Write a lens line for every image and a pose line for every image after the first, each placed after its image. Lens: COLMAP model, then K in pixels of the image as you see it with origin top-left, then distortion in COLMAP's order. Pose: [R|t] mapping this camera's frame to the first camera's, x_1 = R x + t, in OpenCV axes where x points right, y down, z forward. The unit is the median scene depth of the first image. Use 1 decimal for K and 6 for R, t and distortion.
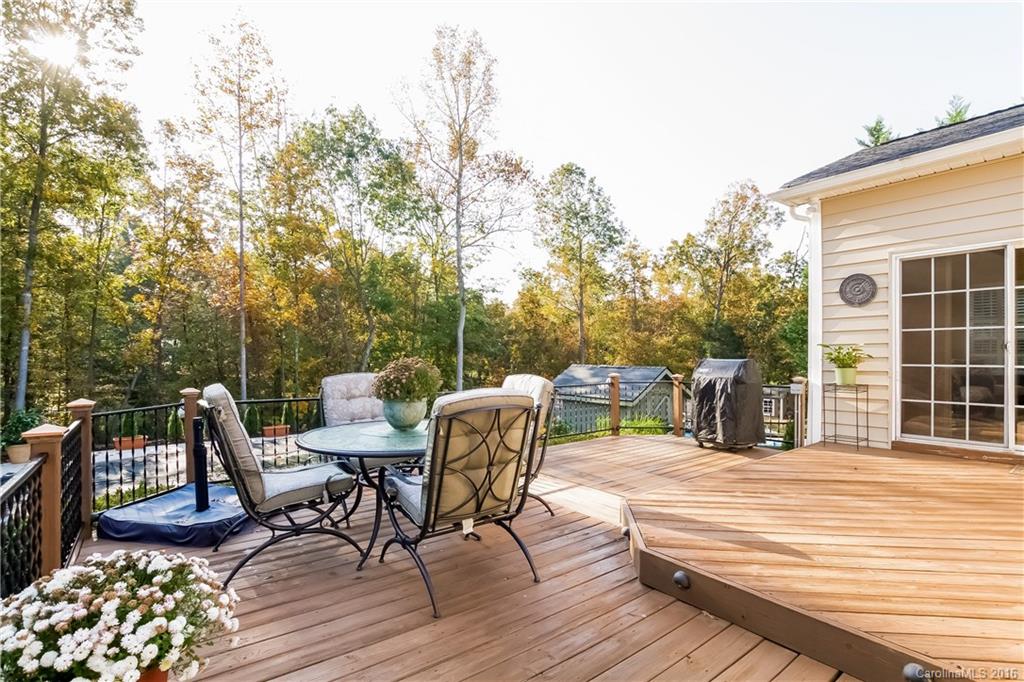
lens RADIAL K [[488.8, 0, 512.0], [0, 488.8, 341.0], [0, 0, 1]] dist [-0.015486, -0.000135]
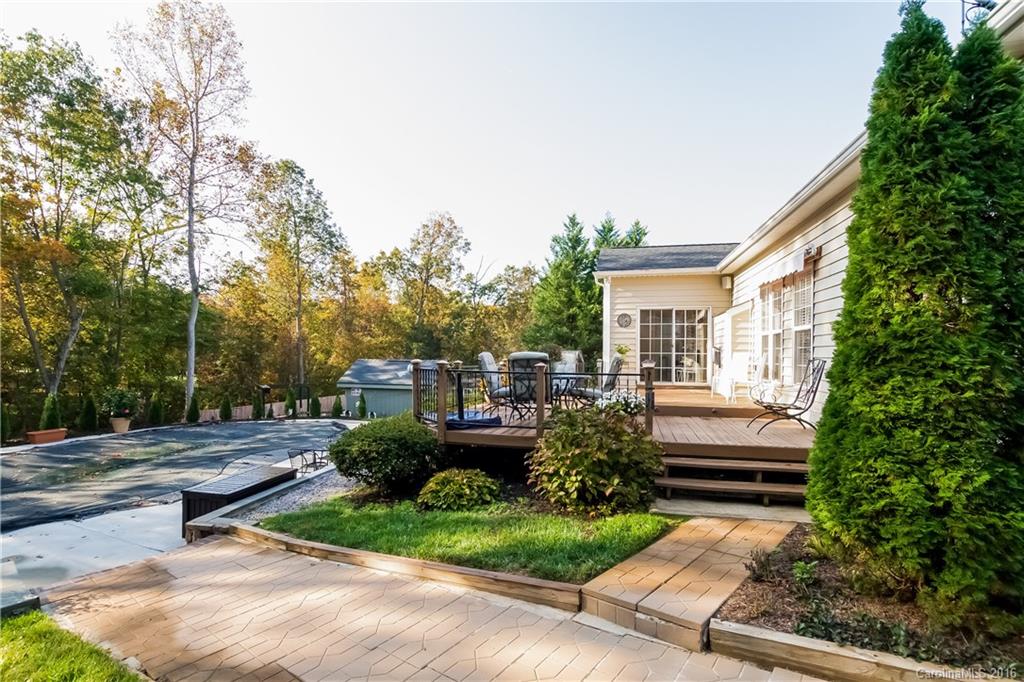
lens RADIAL K [[488.8, 0, 512.0], [0, 488.8, 341.0], [0, 0, 1]] dist [-0.015486, -0.000135]
pose [[0.770344, 0.024697, 0.637150, -0.161516], [-0.023812, 0.999667, -0.009959, 0.003740], [-0.637184, -0.007500, 0.770675, -0.060940]]
